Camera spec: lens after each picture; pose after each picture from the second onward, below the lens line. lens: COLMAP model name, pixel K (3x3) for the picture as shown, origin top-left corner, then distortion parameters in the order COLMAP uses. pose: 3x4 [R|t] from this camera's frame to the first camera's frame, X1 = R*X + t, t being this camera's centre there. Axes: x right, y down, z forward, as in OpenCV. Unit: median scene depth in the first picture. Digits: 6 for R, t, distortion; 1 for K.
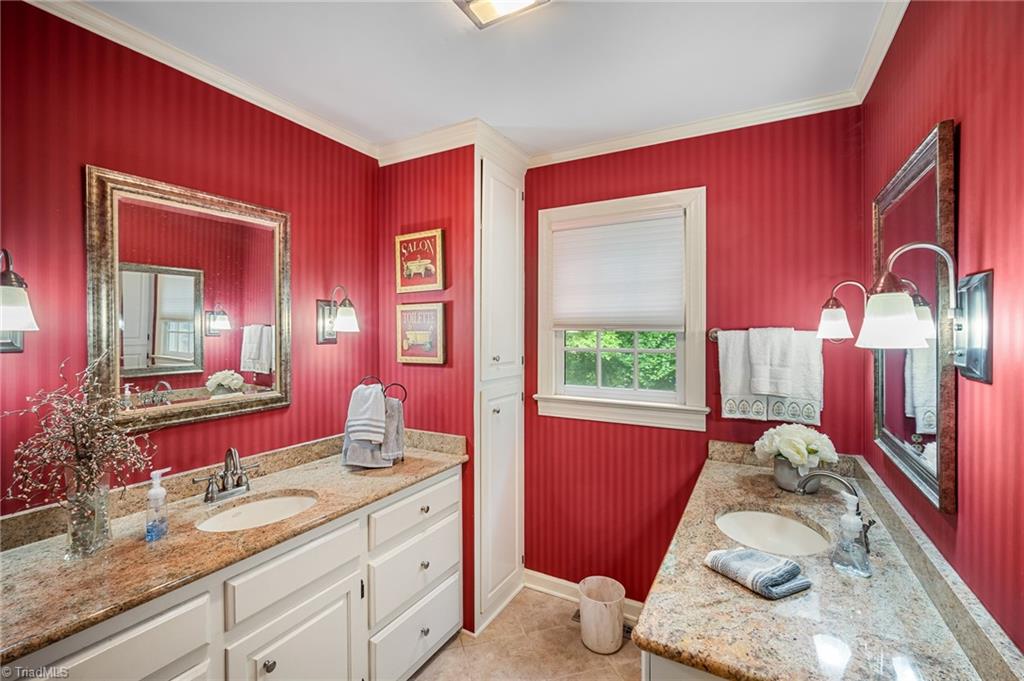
lens RADIAL K [[448.7, 0, 512.6], [0, 448.7, 335.1], [0, 0, 1]] dist [-0.010050, 0.000157]
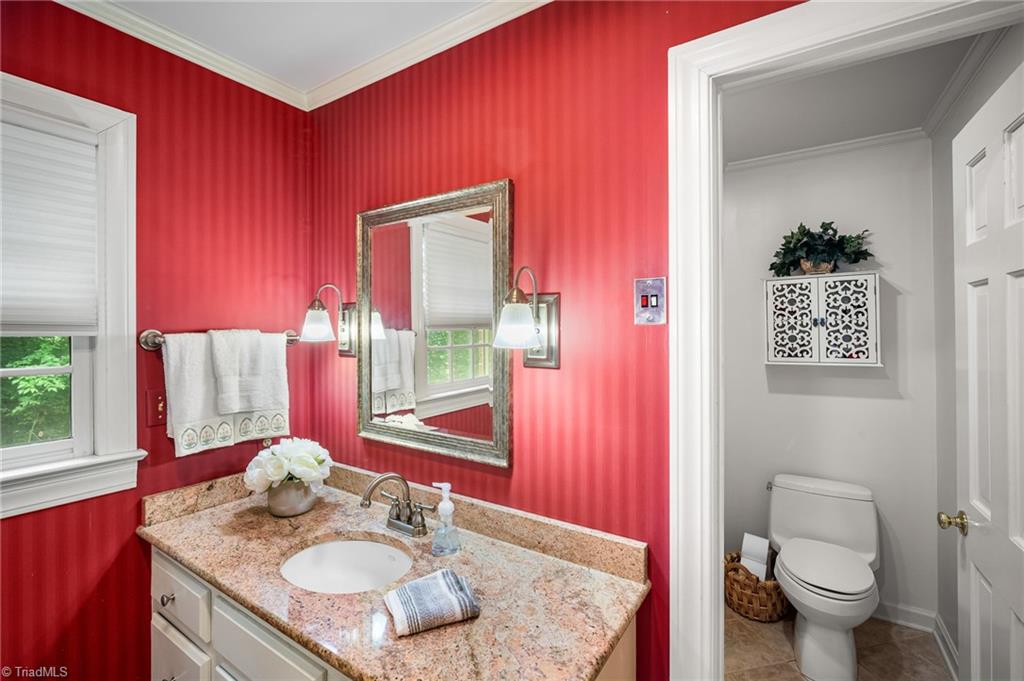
lens RADIAL K [[448.7, 0, 507.1], [0, 448.7, 328.3], [0, 0, 1]] dist [-0.010050, 0.000157]
pose [[0.083428, 0.003551, 0.996507, -0.224011], [0.011650, 0.999922, -0.004538, -0.010906], [-0.996446, 0.011988, 0.083380, 0.507530]]
